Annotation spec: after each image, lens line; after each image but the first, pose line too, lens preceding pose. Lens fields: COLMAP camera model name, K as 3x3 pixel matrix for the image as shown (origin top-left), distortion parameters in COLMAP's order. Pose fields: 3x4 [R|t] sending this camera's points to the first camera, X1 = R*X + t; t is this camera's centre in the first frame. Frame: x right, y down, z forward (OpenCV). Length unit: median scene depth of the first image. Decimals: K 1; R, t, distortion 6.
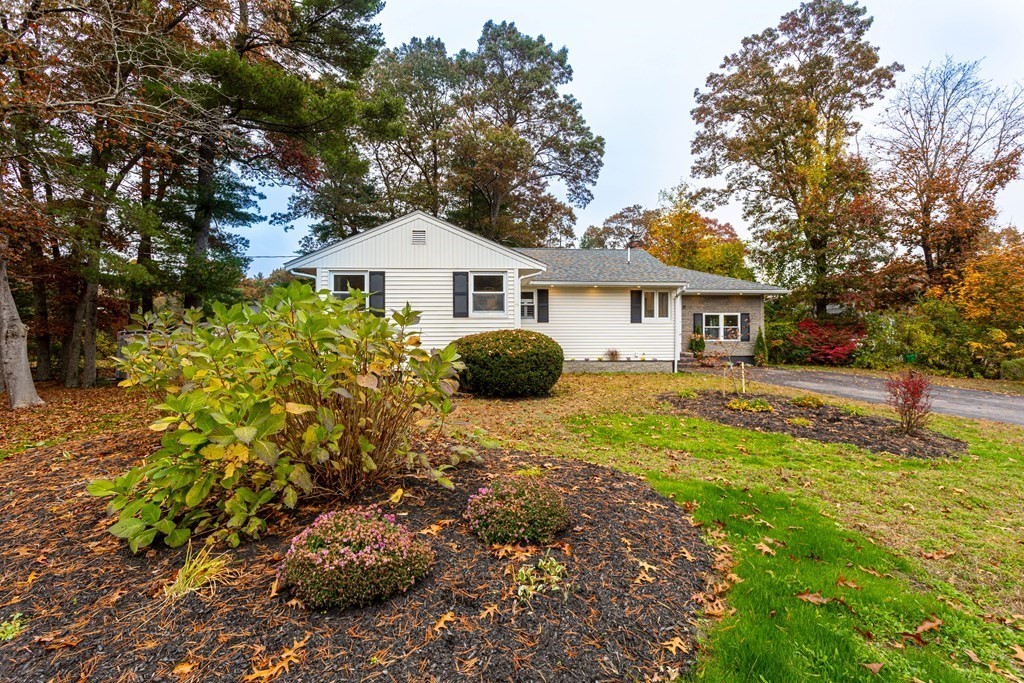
lens RADIAL K [[512.4, 0, 512.0], [0, 512.4, 341.5], [0, 0, 1]] dist [-0.044756, 0.031735]
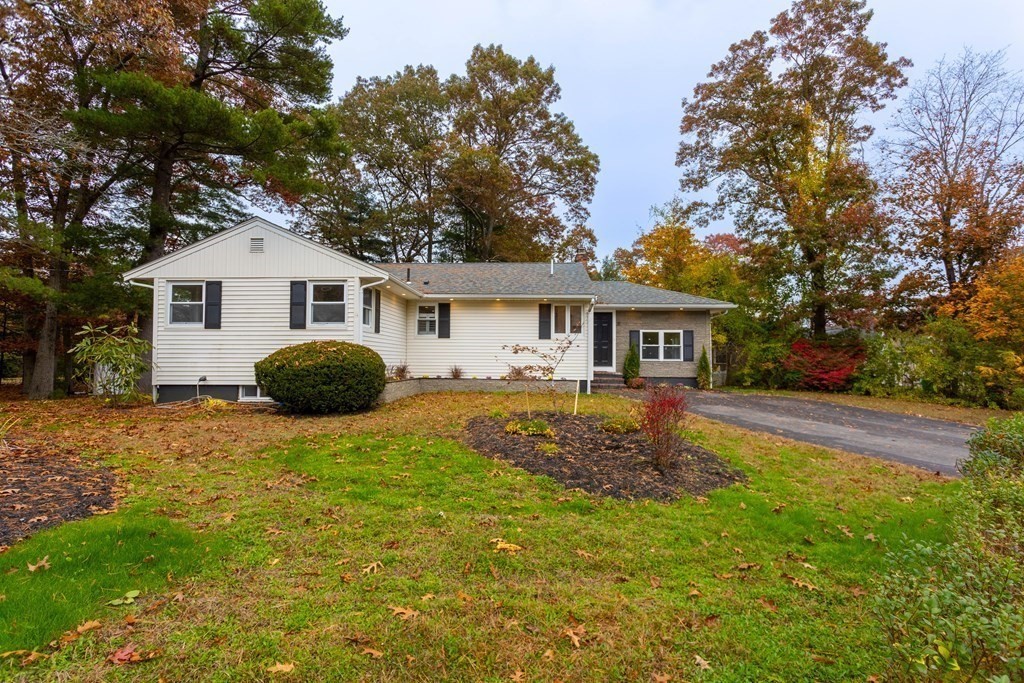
lens RADIAL K [[496.3, 0, 510.5], [0, 496.3, 350.8], [0, 0, 1]] dist [-0.047228, 0.025618]
pose [[0.991912, 0.009517, -0.126572, 0.170024], [-0.013085, 0.999539, -0.027392, 0.005736], [0.126253, 0.028827, 0.991579, 0.060334]]
